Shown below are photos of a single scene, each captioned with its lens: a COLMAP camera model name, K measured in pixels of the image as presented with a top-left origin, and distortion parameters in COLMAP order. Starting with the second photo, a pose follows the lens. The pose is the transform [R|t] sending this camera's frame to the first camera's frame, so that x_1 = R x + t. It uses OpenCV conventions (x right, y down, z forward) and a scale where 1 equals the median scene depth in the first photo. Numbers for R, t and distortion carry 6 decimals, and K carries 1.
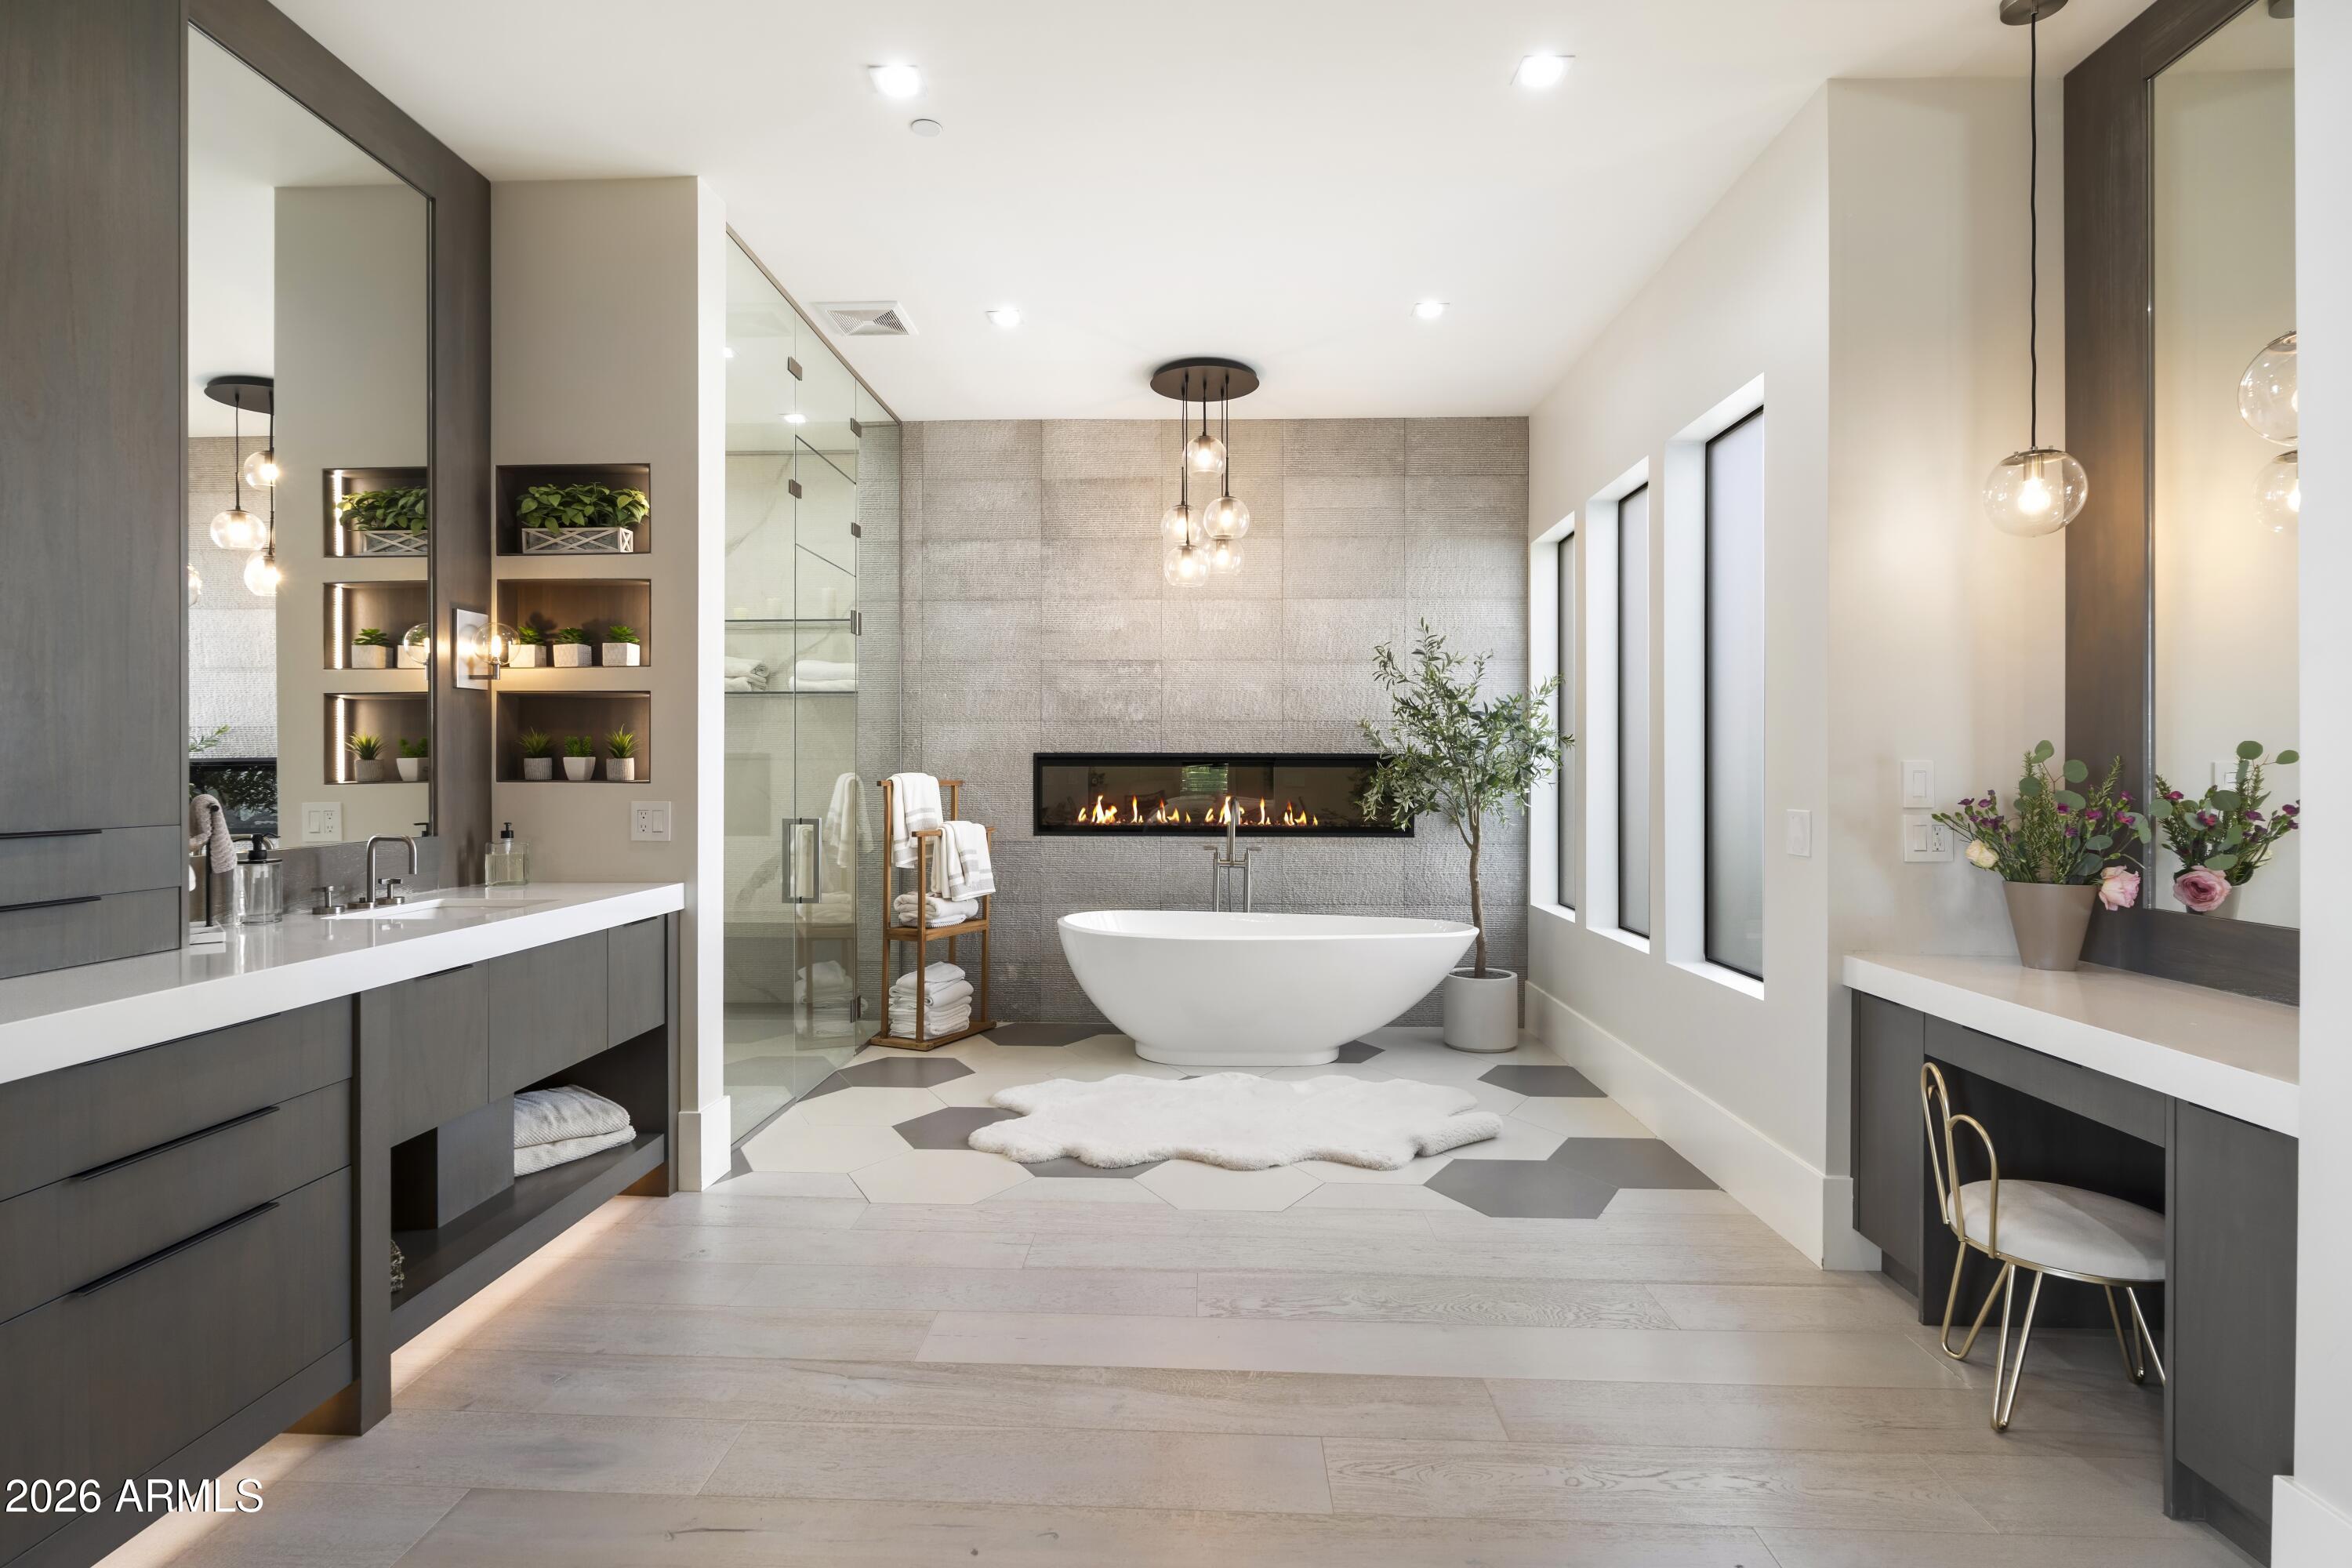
lens RADIAL K [[1208.4, 0, 1172.9], [0, 1208.4, 780.7], [0, 0, 1]] dist [-0.000021, 0.000060]
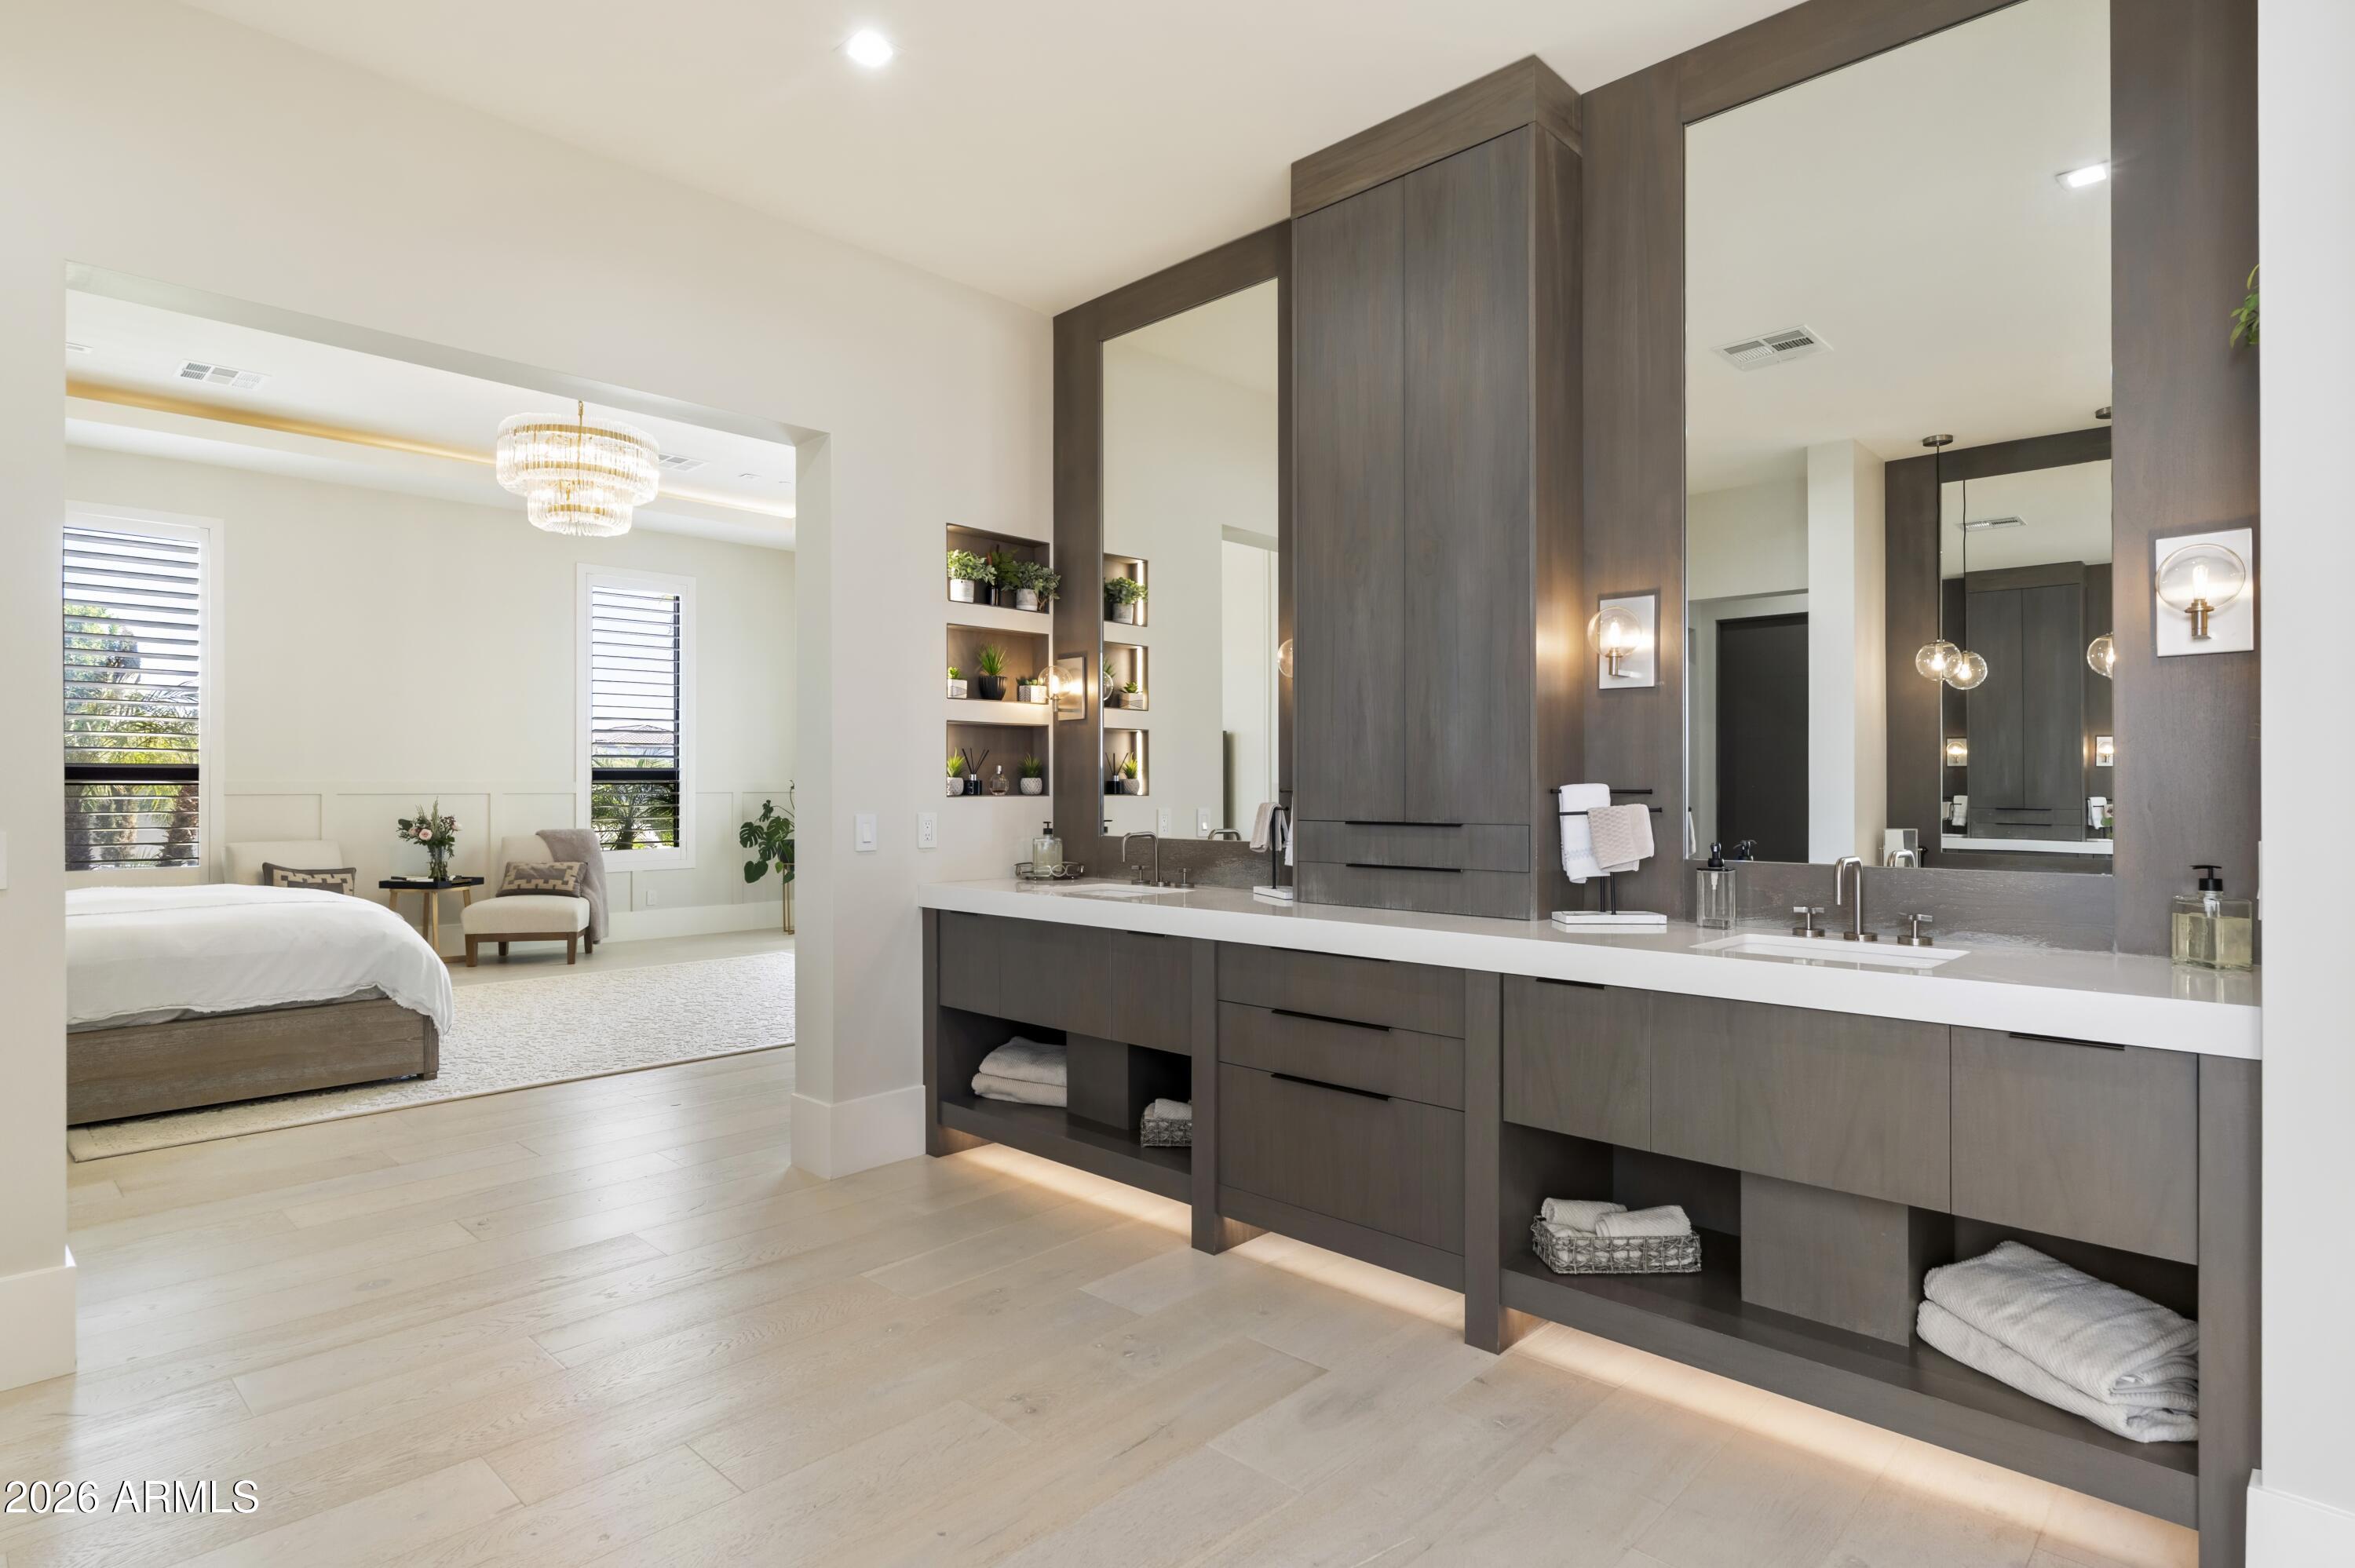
lens RADIAL K [[1240.2, 0, 1174.4], [0, 1240.2, 782.6], [0, 0, 1]] dist [0.001454, 0.000038]
pose [[-0.666624, 0.003916, -0.745384, 0.434286], [-0.000277, 0.999985, 0.005501, -0.016826], [0.745394, 0.003873, -0.666613, 1.624045]]
